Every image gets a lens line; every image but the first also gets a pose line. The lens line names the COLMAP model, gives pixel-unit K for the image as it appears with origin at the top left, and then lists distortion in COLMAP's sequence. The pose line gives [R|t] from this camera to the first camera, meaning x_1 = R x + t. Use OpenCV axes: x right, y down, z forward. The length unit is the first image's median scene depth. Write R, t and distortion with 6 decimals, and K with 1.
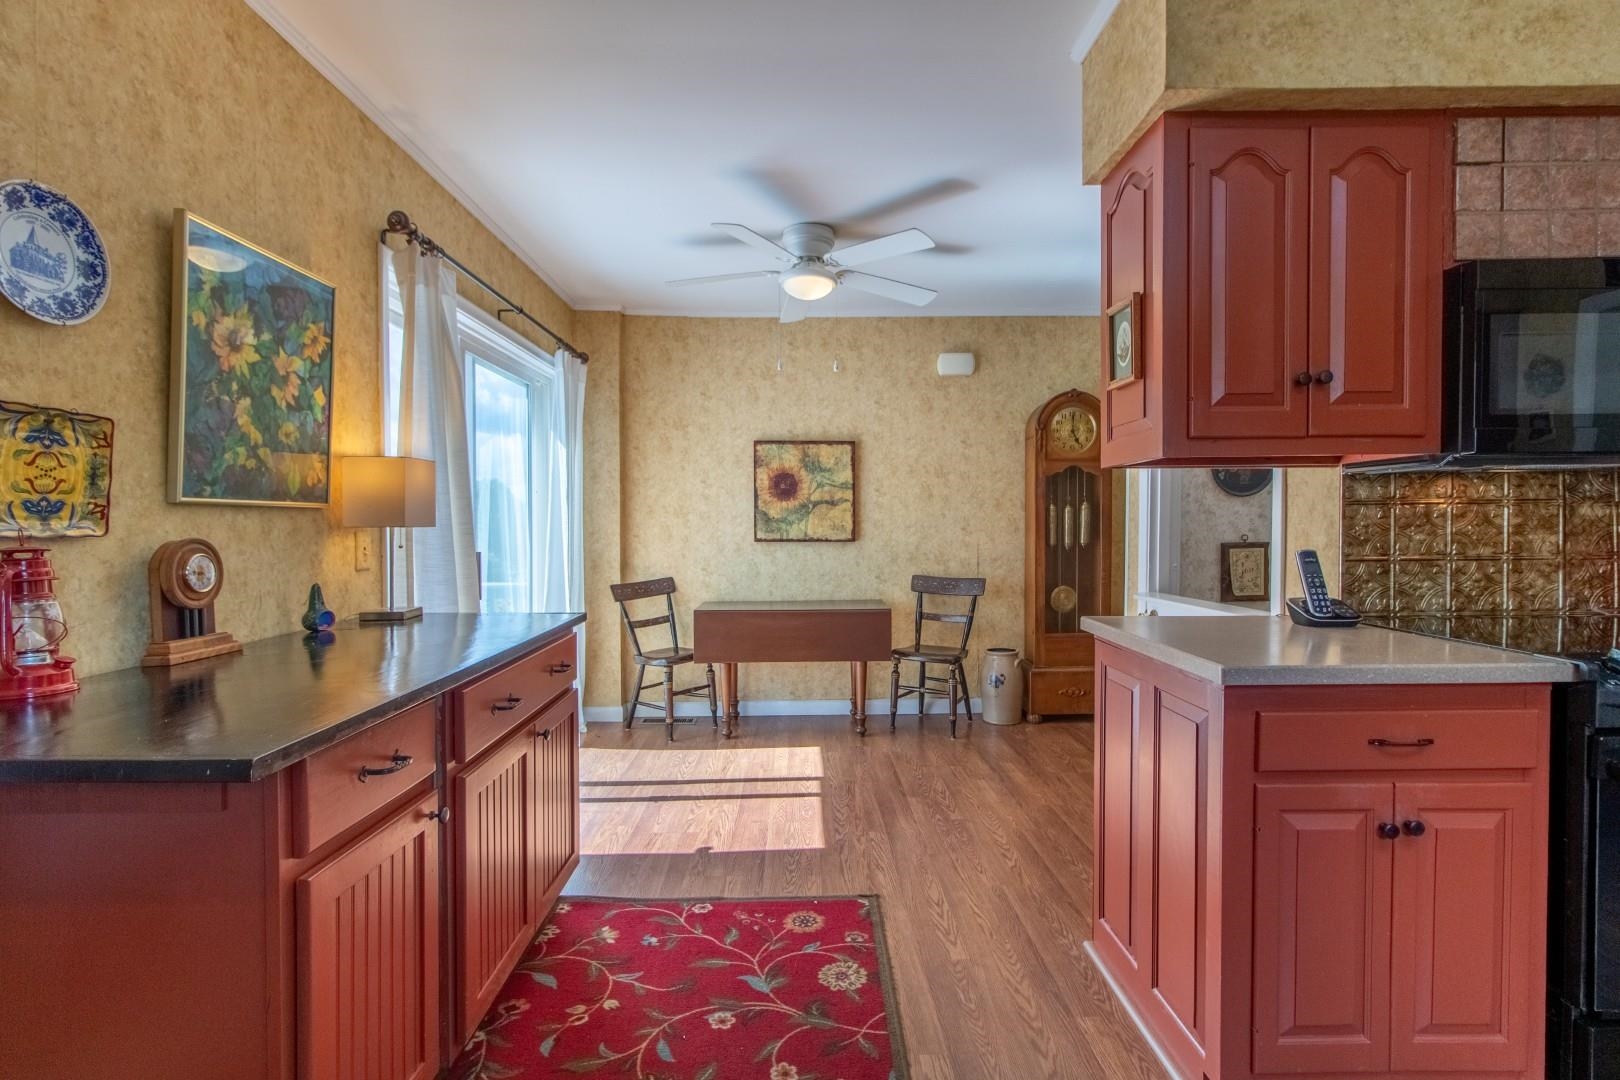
lens RADIAL K [[763.0, 0, 810.0], [0, 763.0, 540.0], [0, 0, 1]] dist [0.002303, 0.000258]
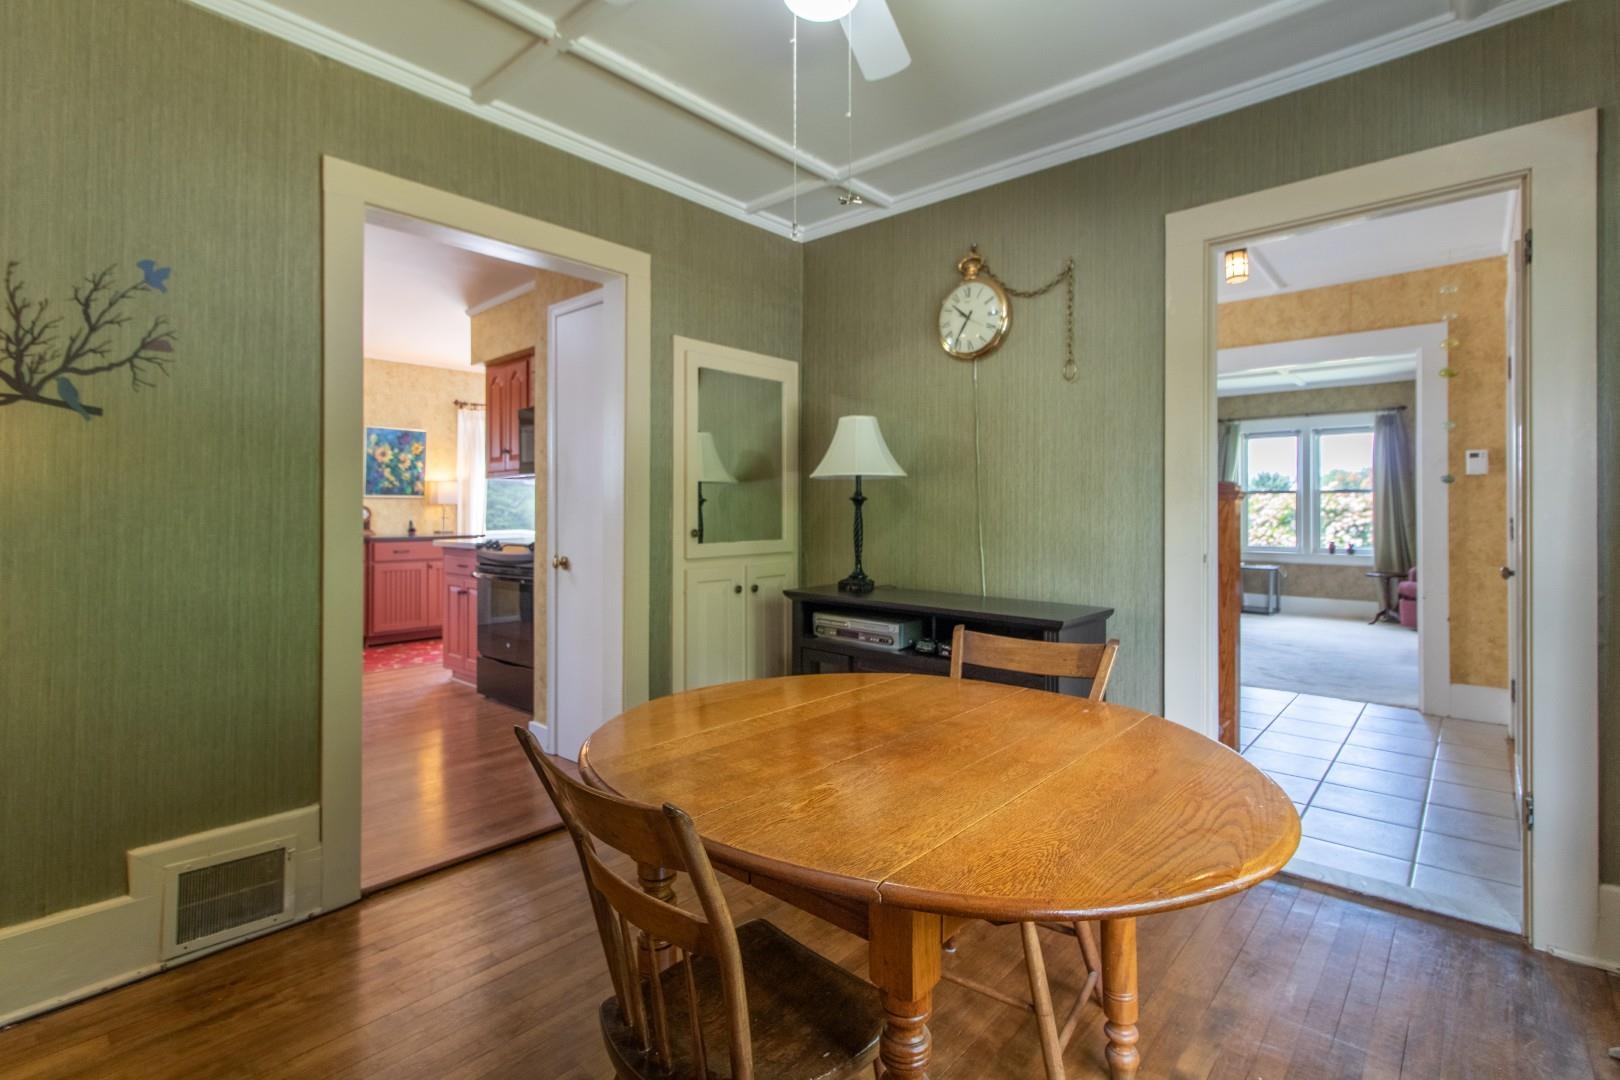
lens RADIAL K [[760.6, 0, 813.5], [0, 760.6, 508.0], [0, 0, 1]] dist [0.000826, 0.000279]
pose [[0.736744, 0.000905, -0.676171, 2.838823], [-0.018154, 0.999665, -0.018442, 0.032028], [0.675928, 0.025863, 0.736514, -0.279214]]
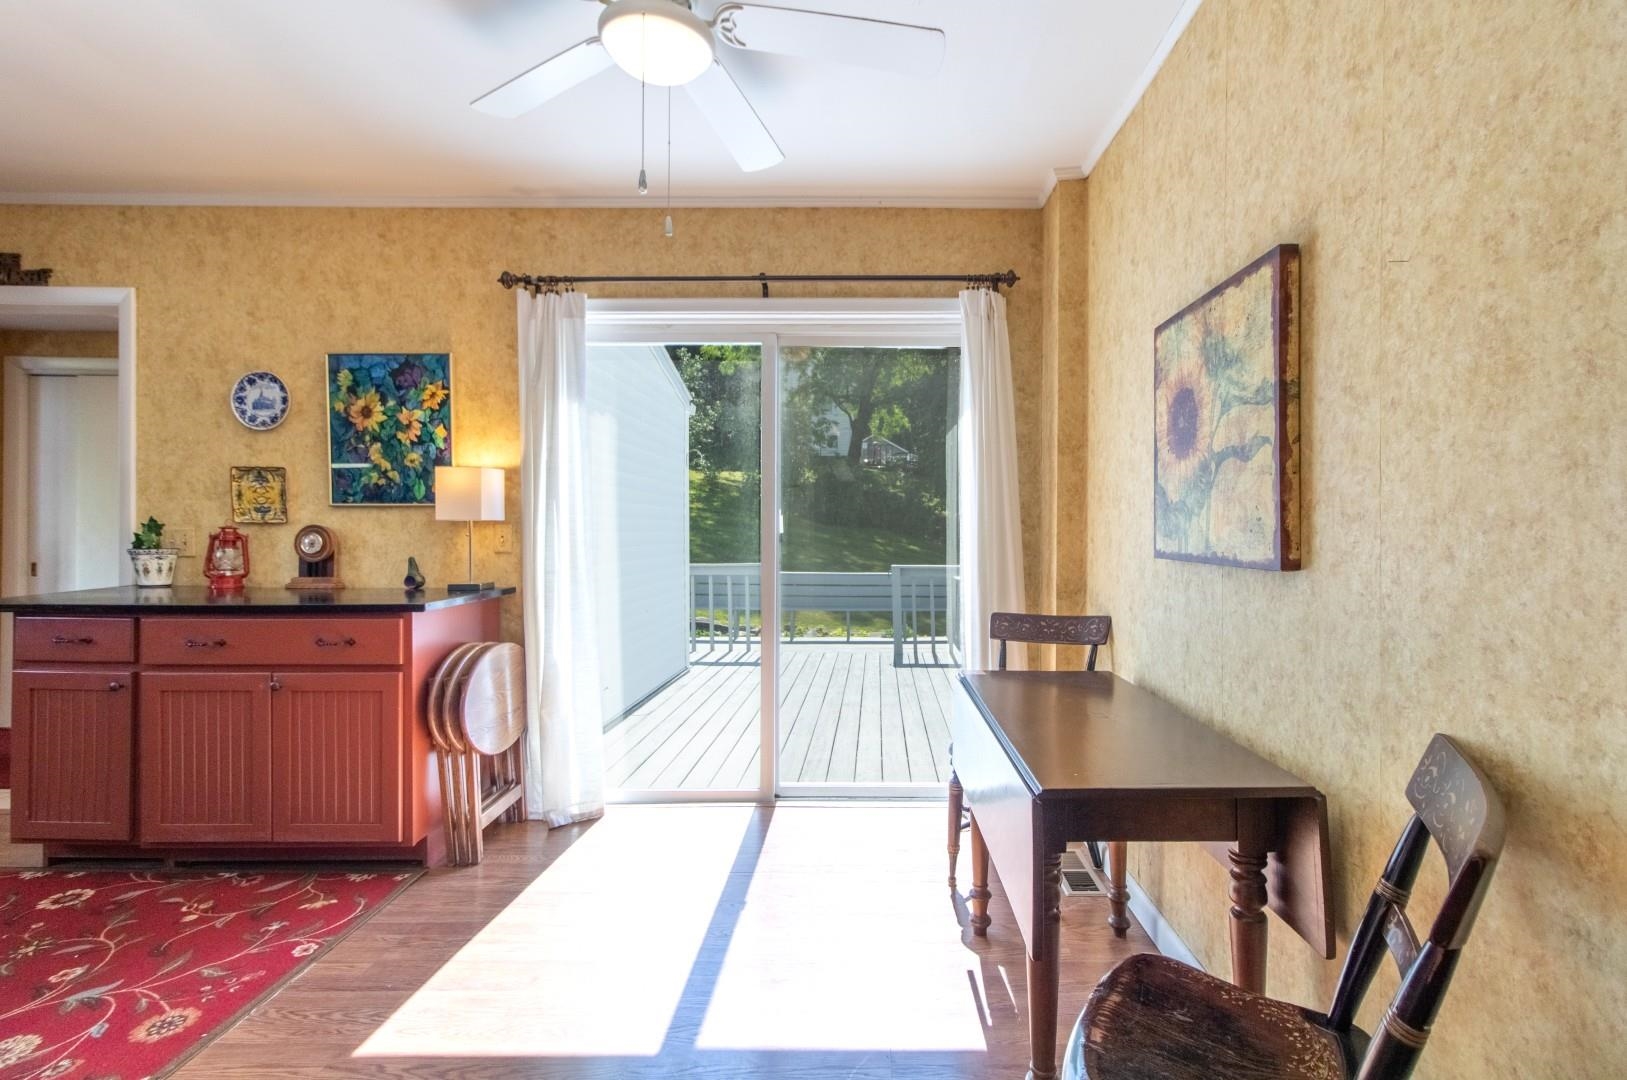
lens RADIAL K [[772.5, 0, 894.8], [0, 772.5, 529.1], [0, 0, 1]] dist [0.000042, 0.000573]
pose [[-0.016350, 0.003781, -0.999859, 0.825466], [-0.024624, 0.999688, 0.004183, -0.026918], [0.999563, 0.024689, -0.016251, 1.879970]]
